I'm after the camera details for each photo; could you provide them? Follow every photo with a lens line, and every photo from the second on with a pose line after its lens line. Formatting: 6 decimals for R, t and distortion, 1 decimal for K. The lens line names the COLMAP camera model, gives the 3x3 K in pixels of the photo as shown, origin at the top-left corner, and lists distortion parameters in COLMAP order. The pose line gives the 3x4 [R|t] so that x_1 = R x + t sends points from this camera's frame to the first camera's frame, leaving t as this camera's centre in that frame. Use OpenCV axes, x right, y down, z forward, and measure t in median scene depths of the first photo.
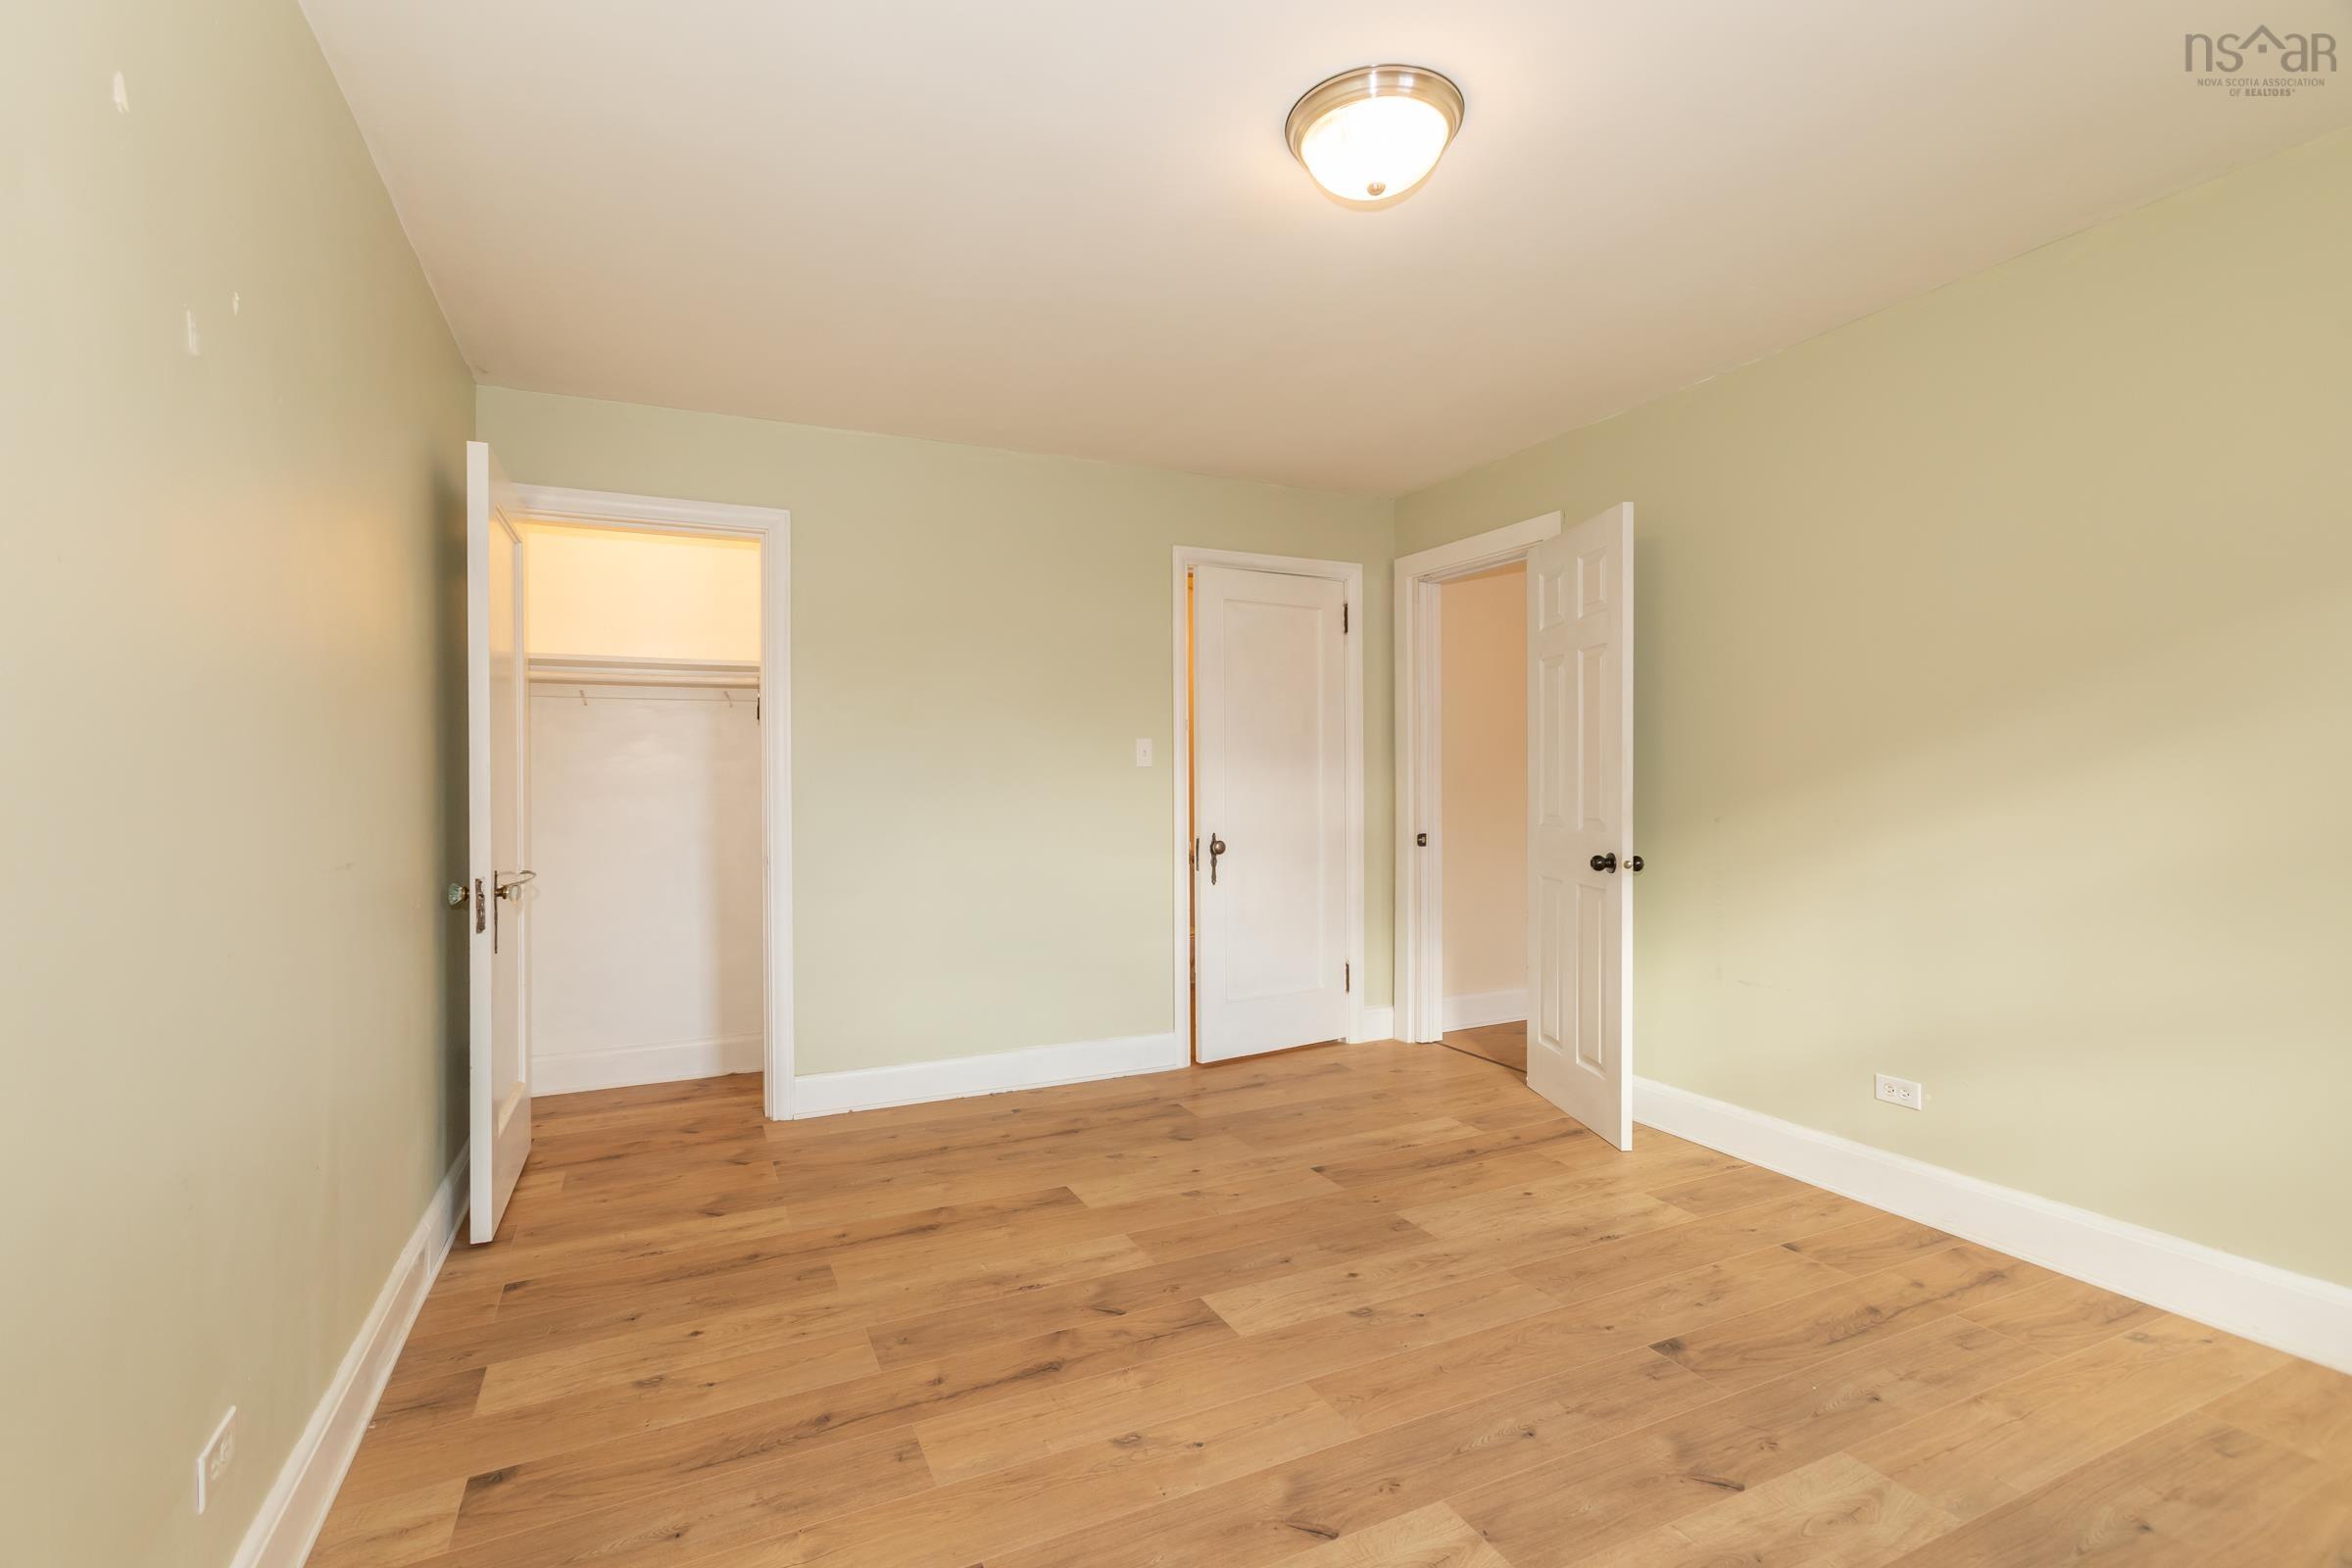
lens RADIAL K [[1070.4, 0, 1175.3], [0, 1070.4, 780.5], [0, 0, 1]] dist [0.000732, 0.000493]
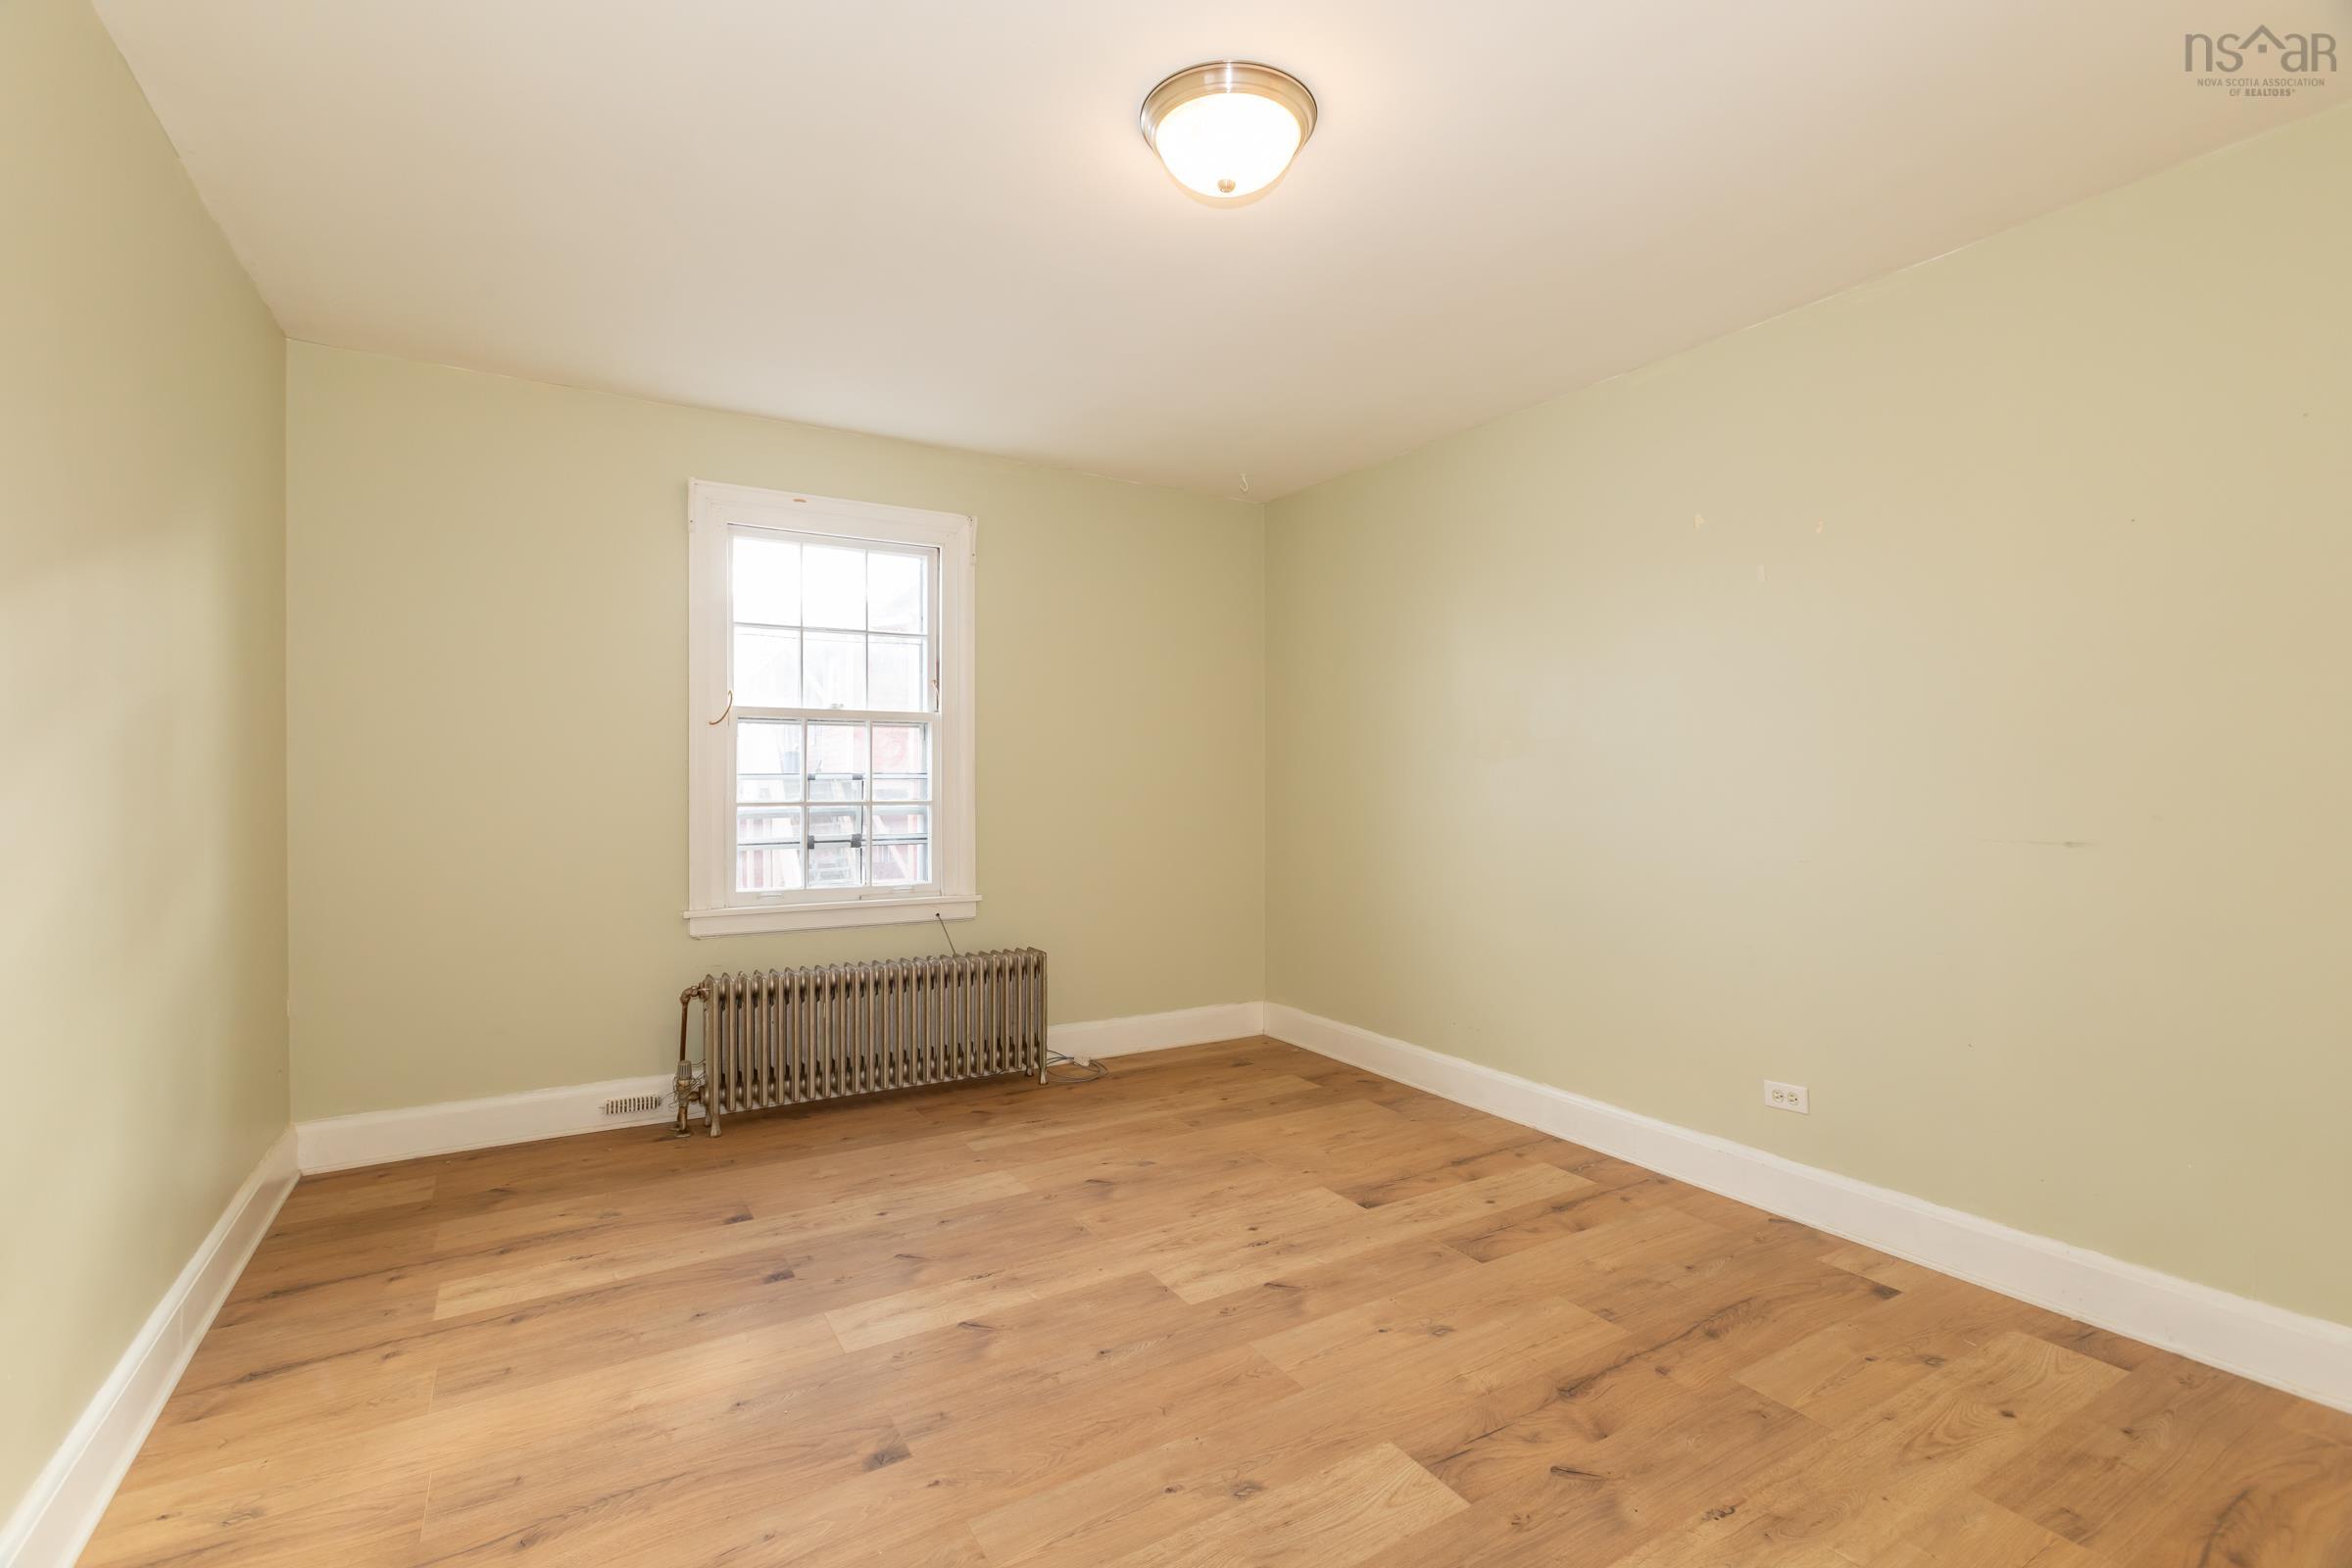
lens RADIAL K [[1070.4, 0, 1173.5], [0, 1070.4, 779.7], [0, 0, 1]] dist [0.000732, 0.000493]
pose [[-0.995133, 0.007269, -0.098275, 0.334475], [0.007084, 0.999972, 0.002231, -0.003444], [0.098289, 0.001524, -0.995157, 1.969797]]
